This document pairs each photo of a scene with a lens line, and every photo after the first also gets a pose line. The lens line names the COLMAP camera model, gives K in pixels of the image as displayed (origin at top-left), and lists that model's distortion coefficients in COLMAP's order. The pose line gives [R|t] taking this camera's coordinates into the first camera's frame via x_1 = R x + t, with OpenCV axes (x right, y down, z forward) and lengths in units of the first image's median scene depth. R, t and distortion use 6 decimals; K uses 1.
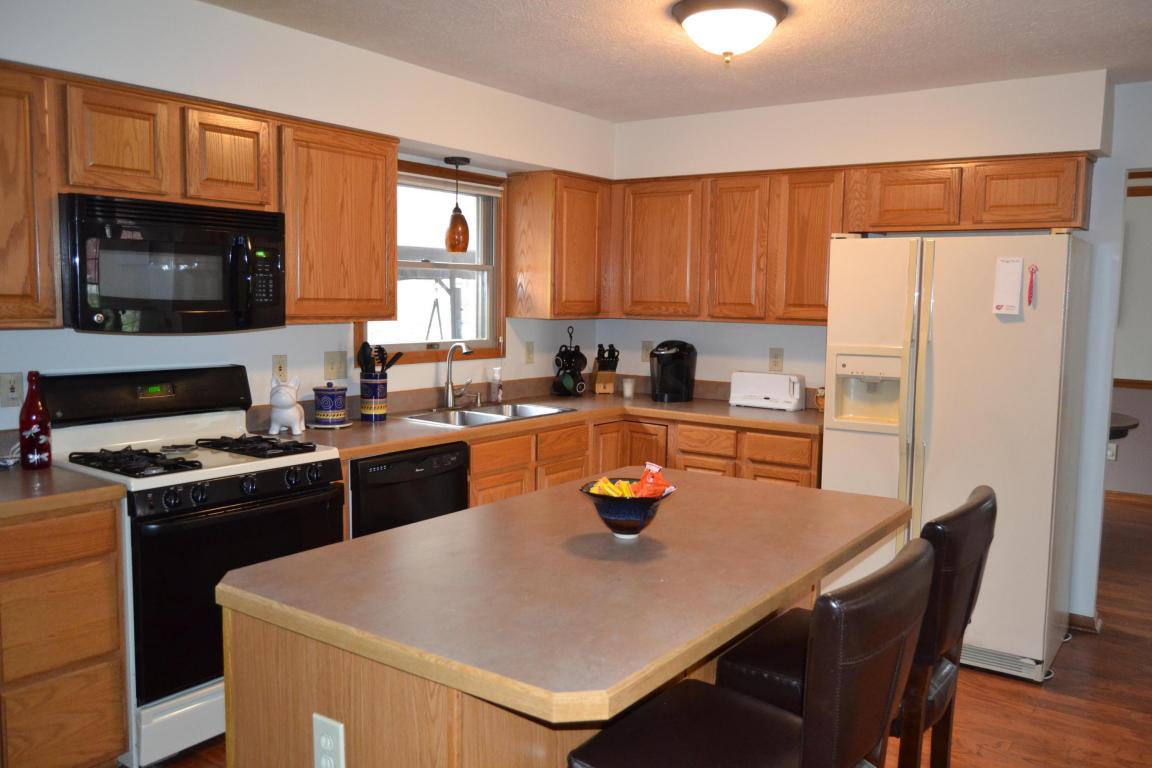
lens RADIAL K [[914.5, 0, 576.0], [0, 914.5, 384.0], [0, 0, 1]] dist [-0.010787, 0.000769]
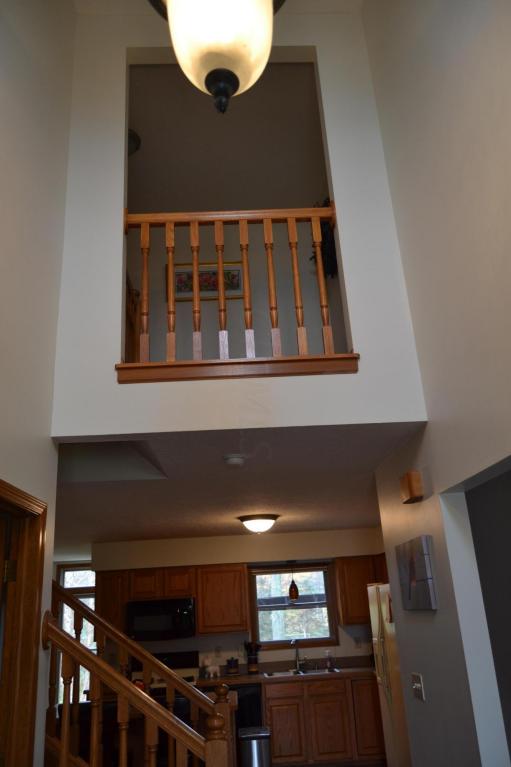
lens RADIAL K [[608.8, 0, 255.8], [0, 608.8, 397.1], [0, 0, 1]] dist [-0.010787, 0.000769]
pose [[0.612876, -0.296594, -0.732403, 1.262101], [-0.010070, 0.923876, -0.382559, -0.025085], [0.790115, 0.241836, 0.563235, -0.131647]]
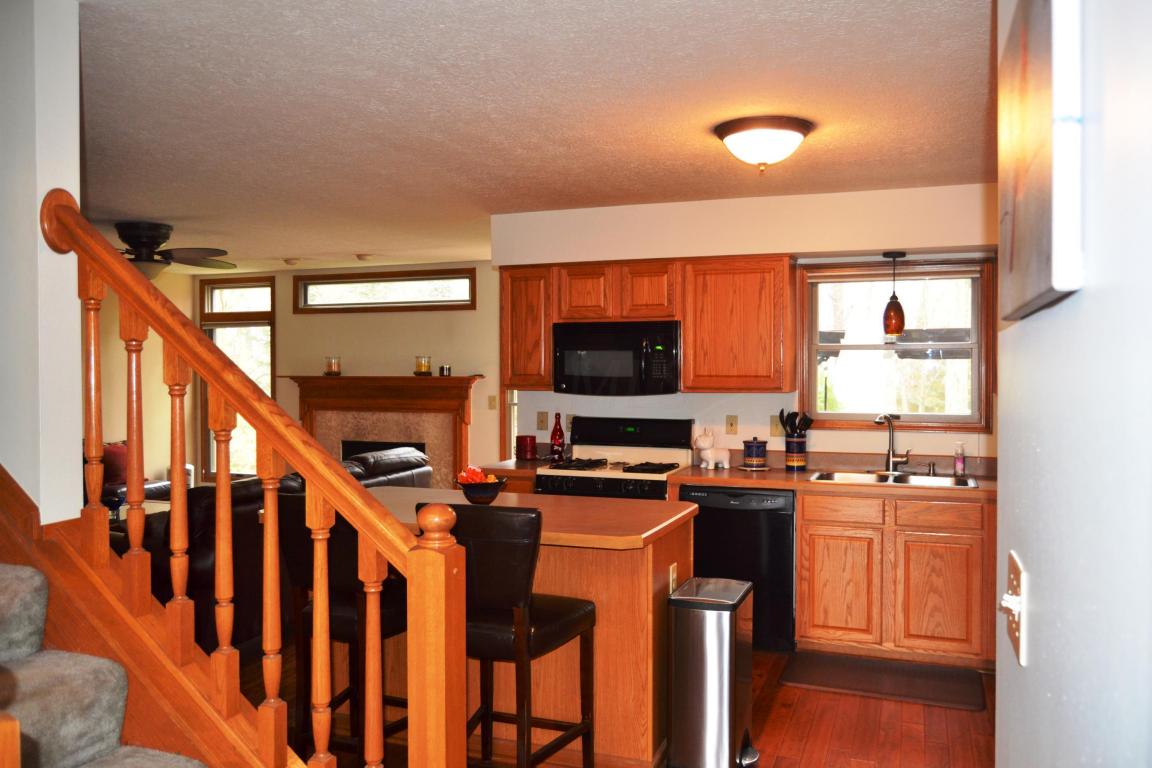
lens RADIAL K [[914.5, 0, 576.0], [0, 914.5, 384.0], [0, 0, 1]] dist [-0.010787, 0.000769]
pose [[0.256940, -0.000790, -0.966427, 0.943532], [-0.090255, 0.995610, -0.024810, -0.022004], [0.962204, 0.093599, 0.255740, 0.374505]]
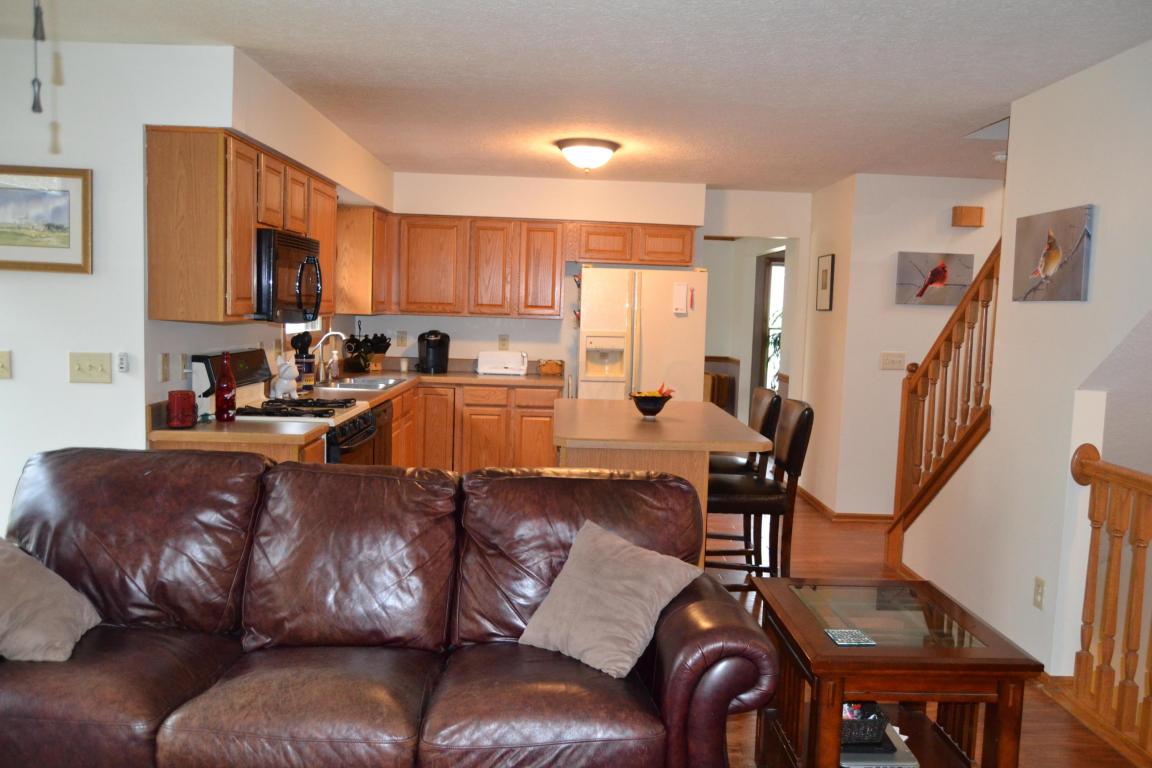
lens RADIAL K [[914.5, 0, 576.0], [0, 914.5, 384.0], [0, 0, 1]] dist [-0.010787, 0.000769]
pose [[0.795592, -0.042977, 0.604306, -0.726707], [0.039562, 0.999037, 0.018965, 0.021779], [-0.604539, 0.008819, 0.796526, -0.318199]]
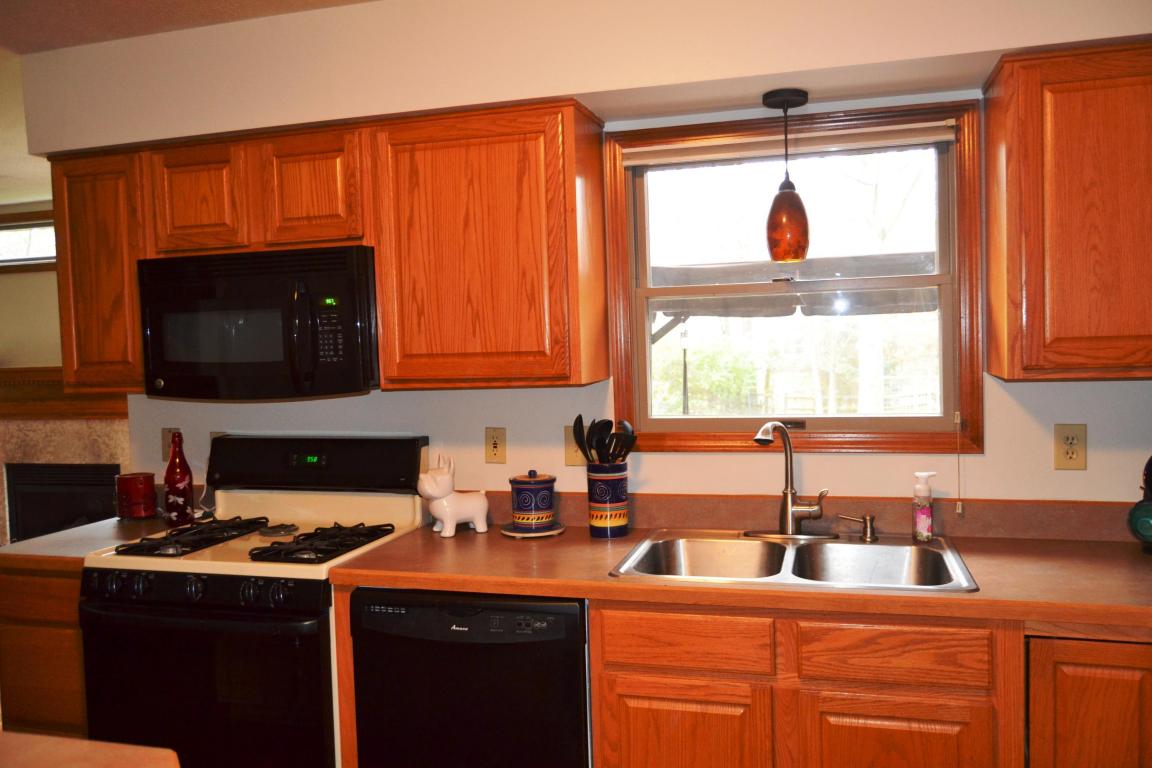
lens RADIAL K [[905.7, 0, 576.0], [0, 905.7, 384.0], [0, 0, 1]] dist [-0.009931, -0.001038]
pose [[0.340475, 0.016285, -0.940113, 0.381061], [-0.056077, 0.998422, -0.003014, -0.065632], [0.938580, 0.053745, 0.340851, 0.763598]]
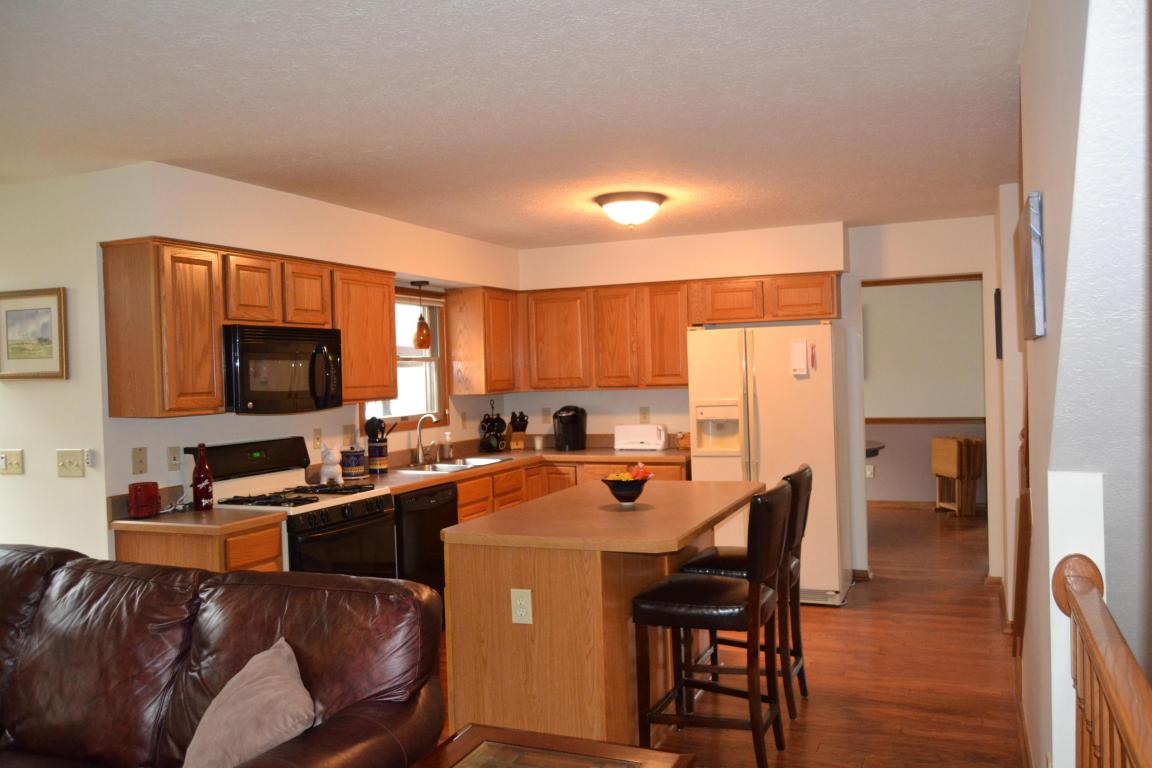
lens RADIAL K [[914.5, 0, 576.0], [0, 914.5, 384.0], [0, 0, 1]] dist [-0.010787, 0.000769]
pose [[0.973956, -0.049816, 0.221199, -0.232237], [0.068338, 0.994695, -0.076886, 0.032199], [-0.216195, 0.090000, 0.972193, -0.413791]]
